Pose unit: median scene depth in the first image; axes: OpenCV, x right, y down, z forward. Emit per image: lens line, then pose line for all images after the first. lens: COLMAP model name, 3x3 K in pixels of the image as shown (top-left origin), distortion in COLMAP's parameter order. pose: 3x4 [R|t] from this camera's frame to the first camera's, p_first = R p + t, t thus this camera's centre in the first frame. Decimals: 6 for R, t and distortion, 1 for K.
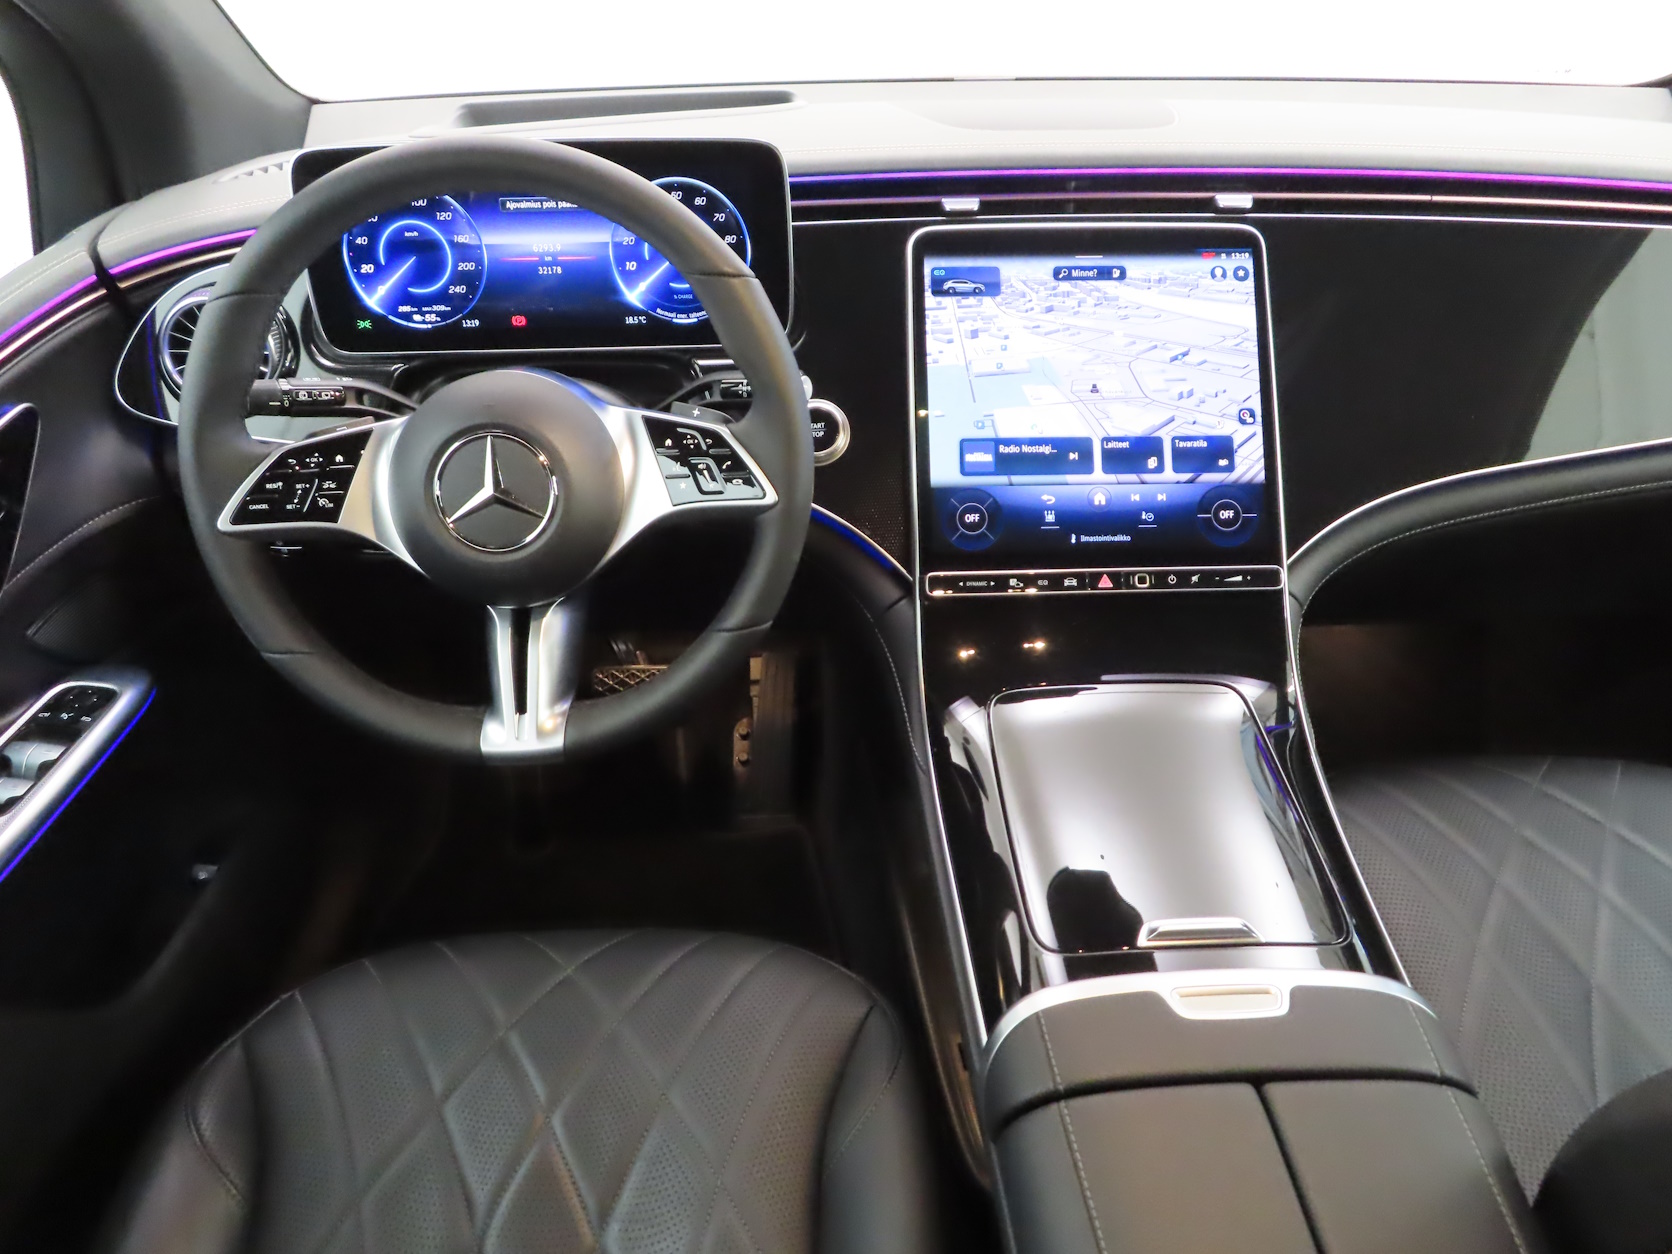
lens RADIAL K [[1257.0, 0, 835.7], [0, 1257.0, 626.1], [0, 0, 1]] dist [0.009324, 0.005127]
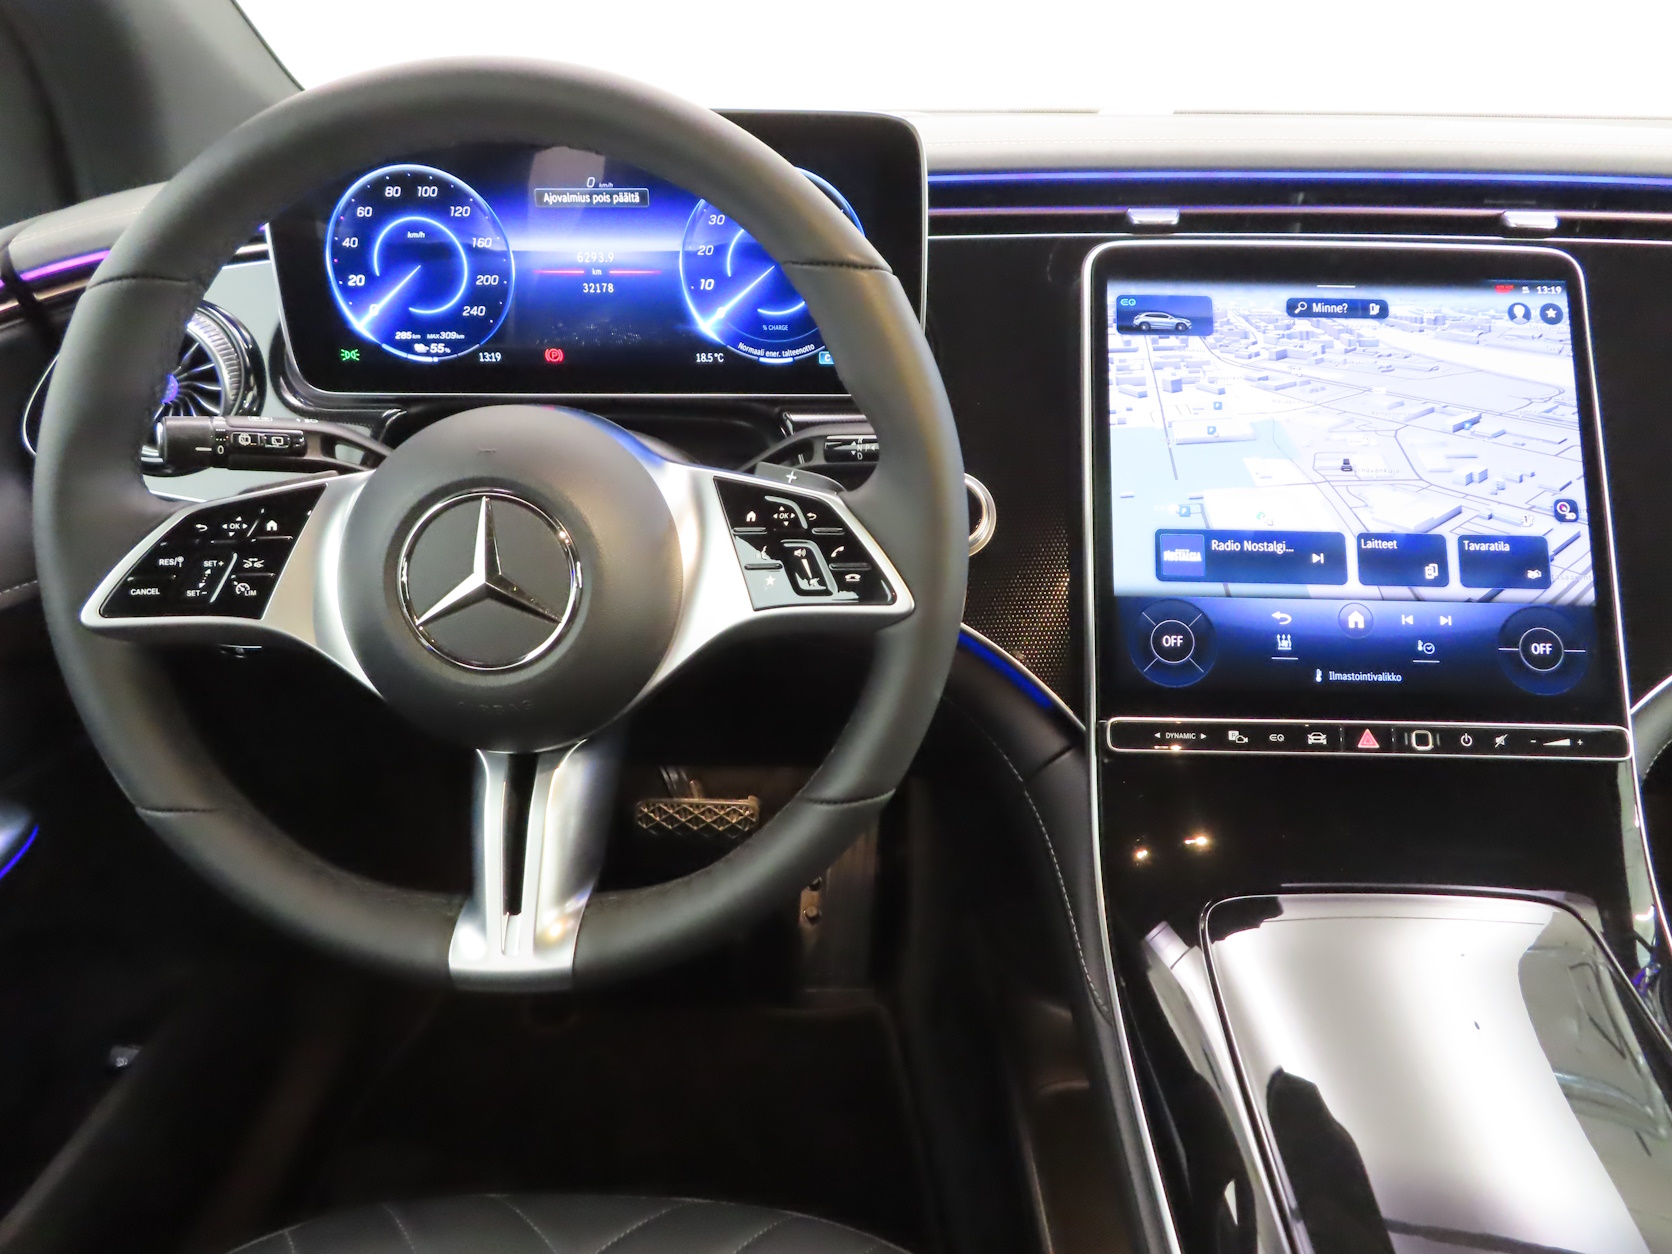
lens RADIAL K [[1257.0, 0, 838.1], [0, 1257.0, 624.2], [0, 0, 1]] dist [0.009324, 0.005127]
pose [[0.998409, 0.033981, -0.044988, -0.046428], [-0.037655, 0.995795, -0.083509, -0.029353], [0.041961, 0.085070, 0.995491, 0.288614]]
